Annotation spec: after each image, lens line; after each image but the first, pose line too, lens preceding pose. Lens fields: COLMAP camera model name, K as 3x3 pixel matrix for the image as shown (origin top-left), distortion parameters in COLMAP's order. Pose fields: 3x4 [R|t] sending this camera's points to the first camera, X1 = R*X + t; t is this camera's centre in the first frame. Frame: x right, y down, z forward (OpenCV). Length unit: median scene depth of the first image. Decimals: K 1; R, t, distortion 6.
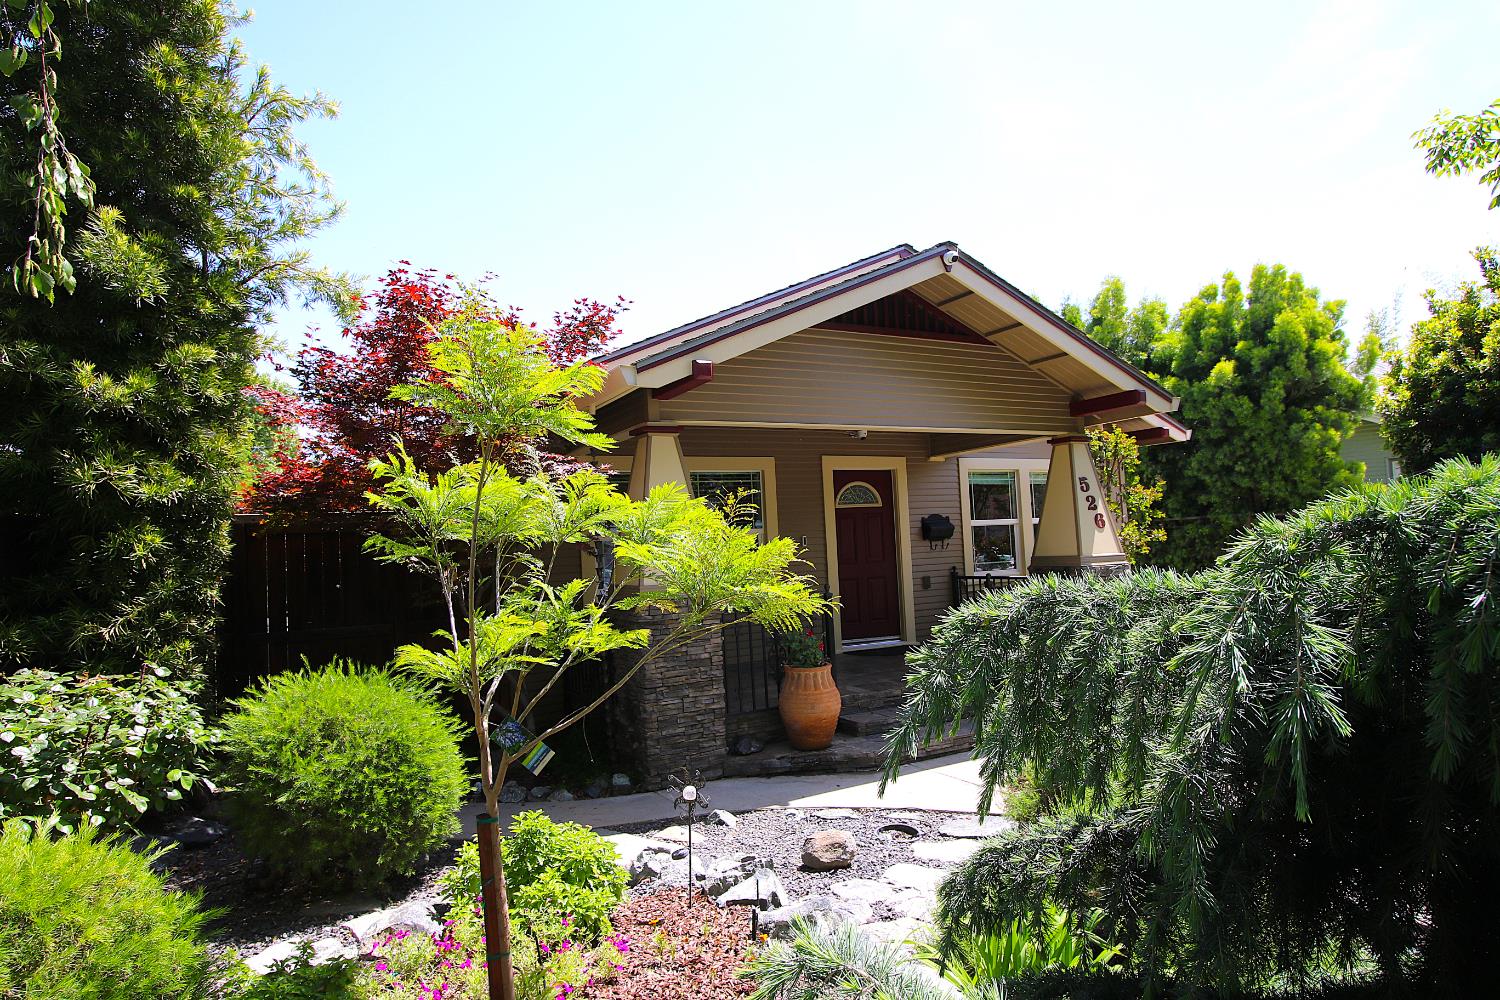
lens RADIAL K [[876.6, 0, 758.9], [0, 876.6, 498.7], [0, 0, 1]] dist [-0.009224, 0.000420]
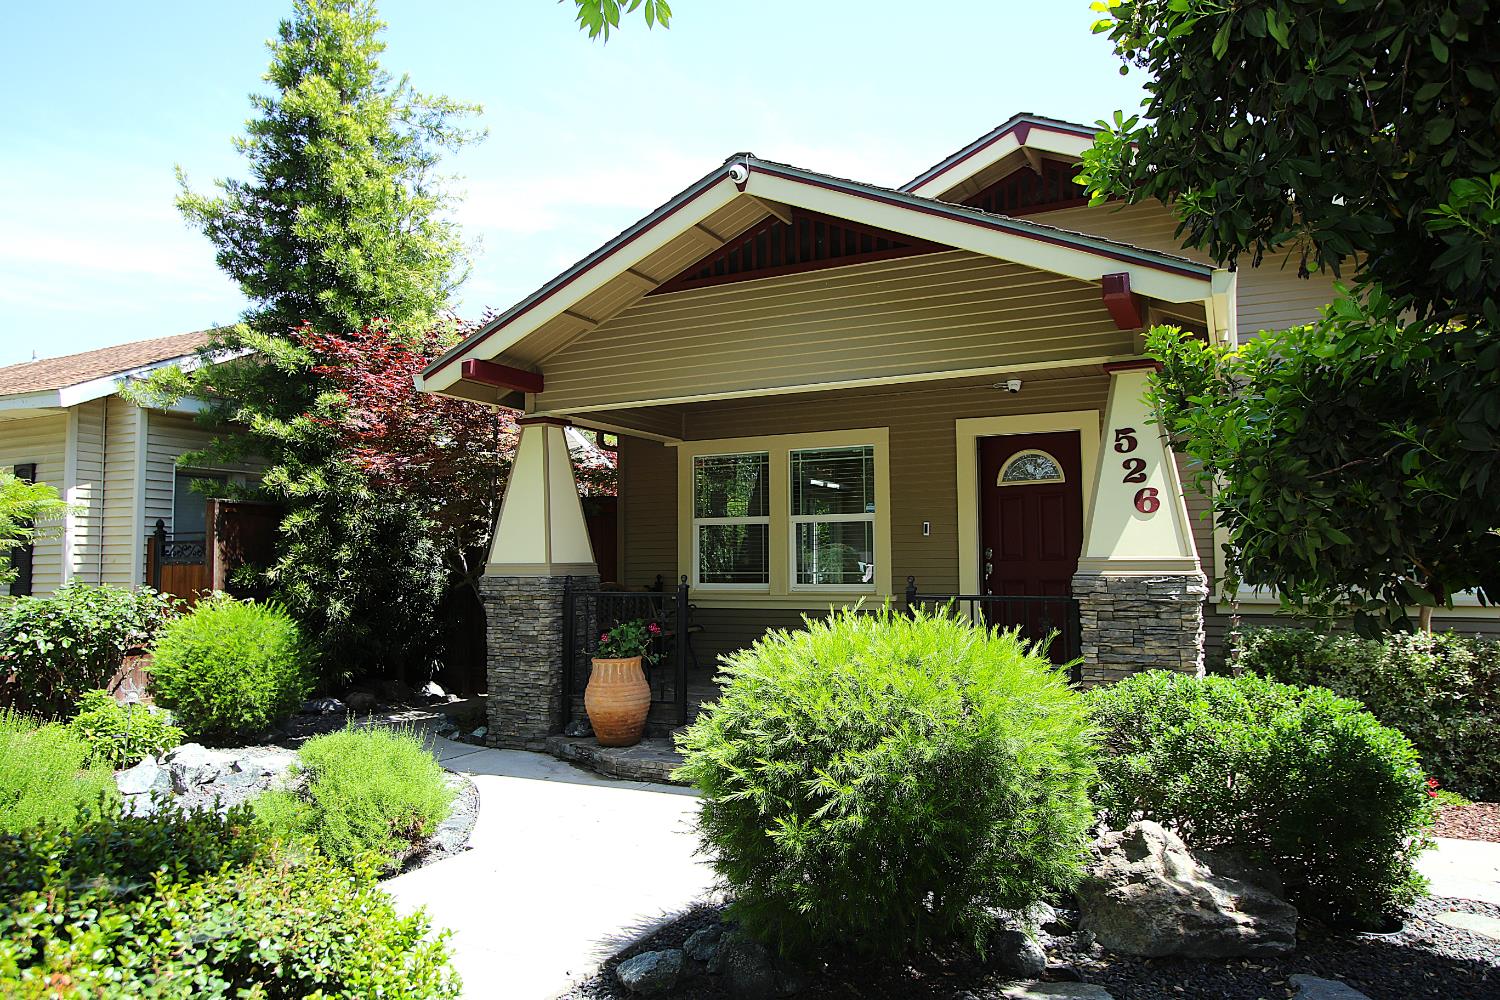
lens RADIAL K [[987.9, 0, 760.6], [0, 987.9, 502.9], [0, 0, 1]] dist [-0.014602, 0.003334]
pose [[0.570688, -0.007681, -0.821131, 0.714868], [0.025358, 0.999644, 0.008273, 0.013462], [0.820775, -0.025543, 0.570680, 0.369335]]
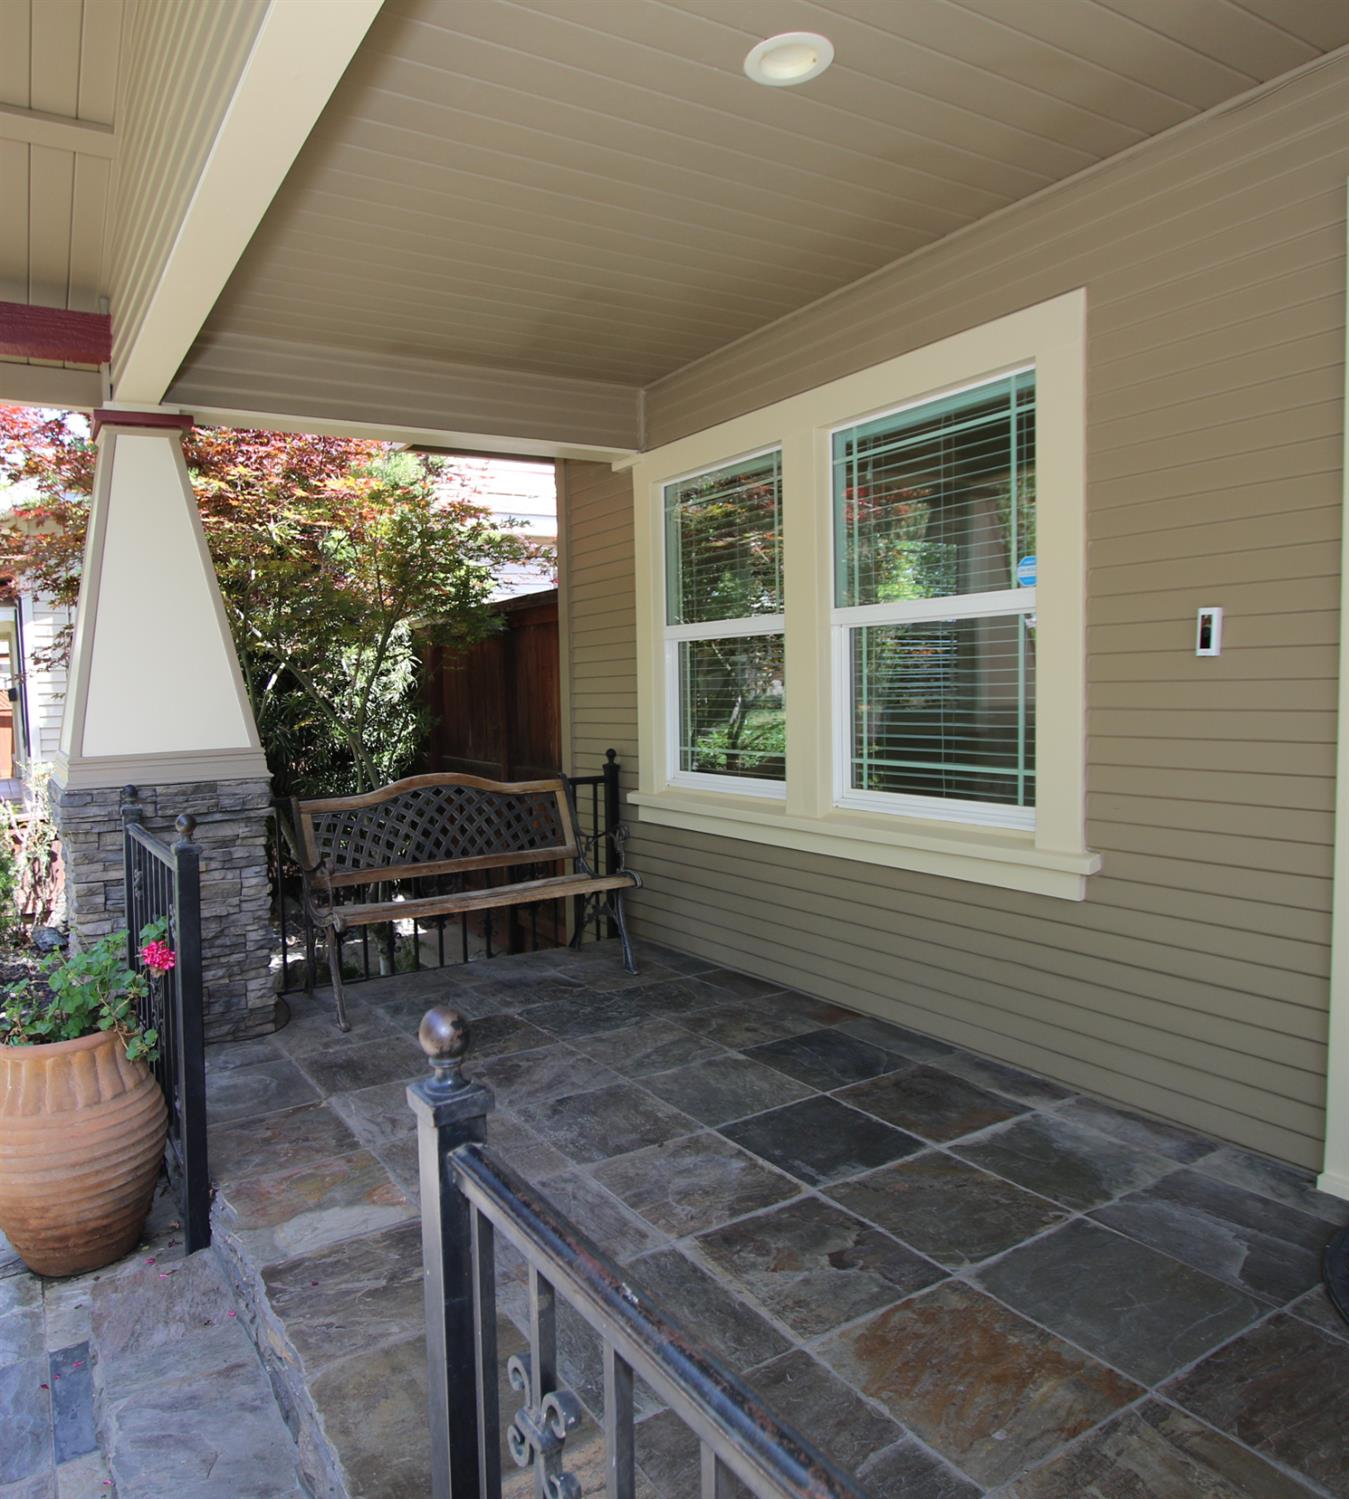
lens RADIAL K [[1037.8, 0, 574.8], [0, 1037.8, 747.0], [0, 0, 1]] dist [-0.001403, 0.001052]
pose [[0.003771, 0.108018, -0.994142, 0.318838], [0.081655, 0.990796, 0.107965, 0.036273], [0.996654, -0.081584, -0.005084, 0.853256]]
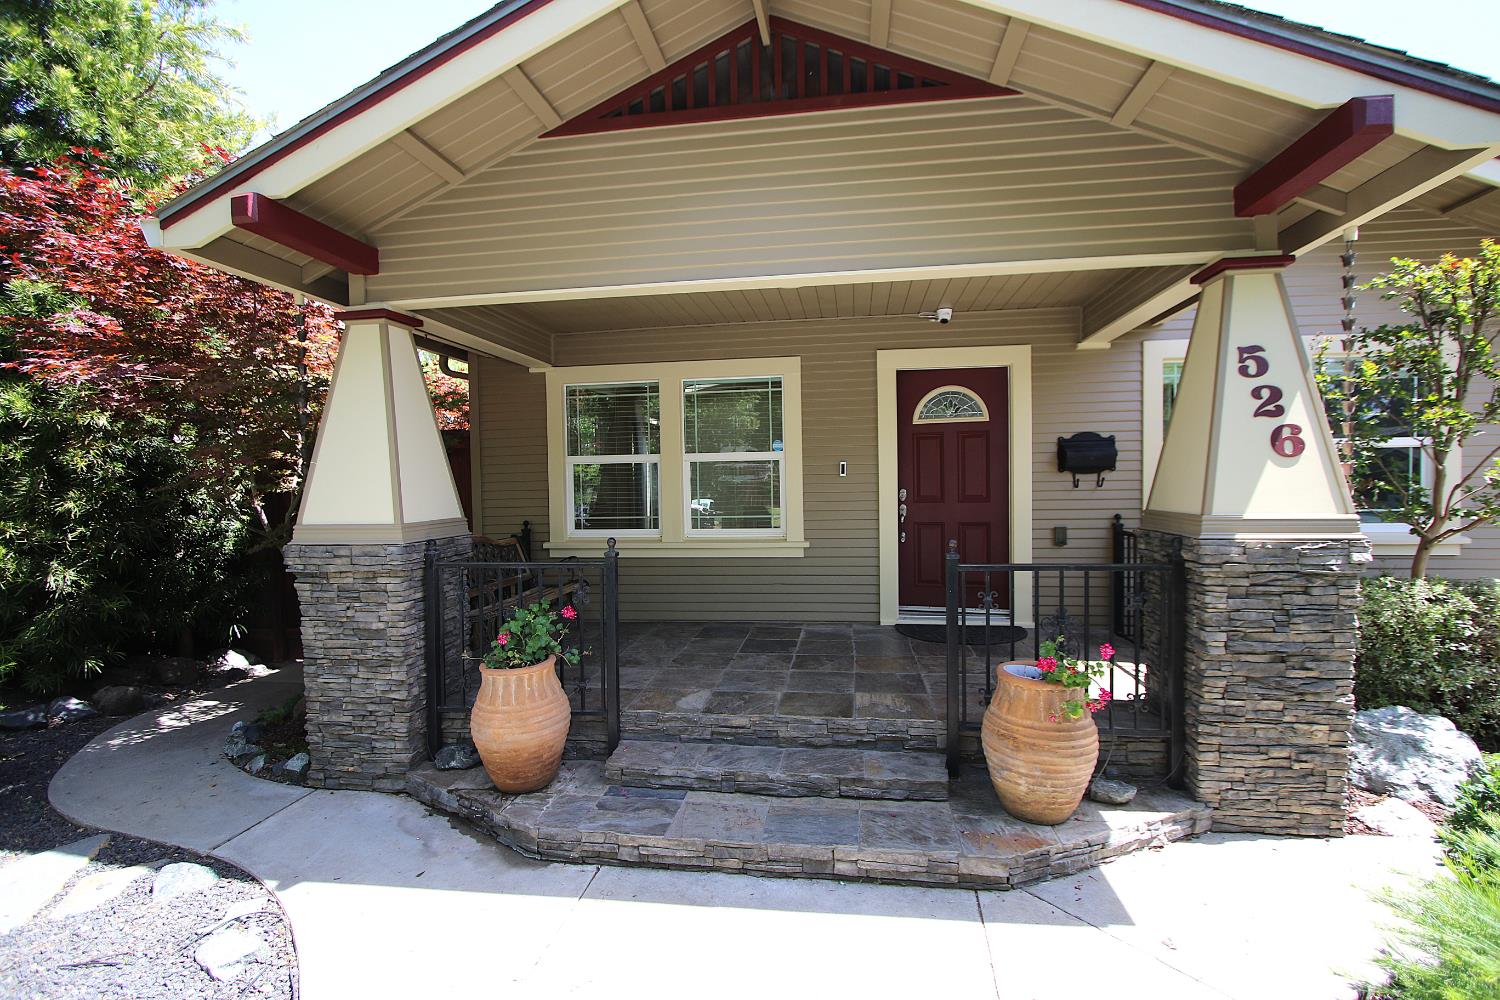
lens RADIAL K [[685.9, 0, 756.6], [0, 685.9, 503.2], [0, 0, 1]] dist [-0.014993, 0.000893]
pose [[0.798182, 0.053267, -0.600056, 0.347949], [0.011972, 0.994484, 0.104206, 0.015918], [0.602297, -0.090359, 0.793142, 0.502296]]
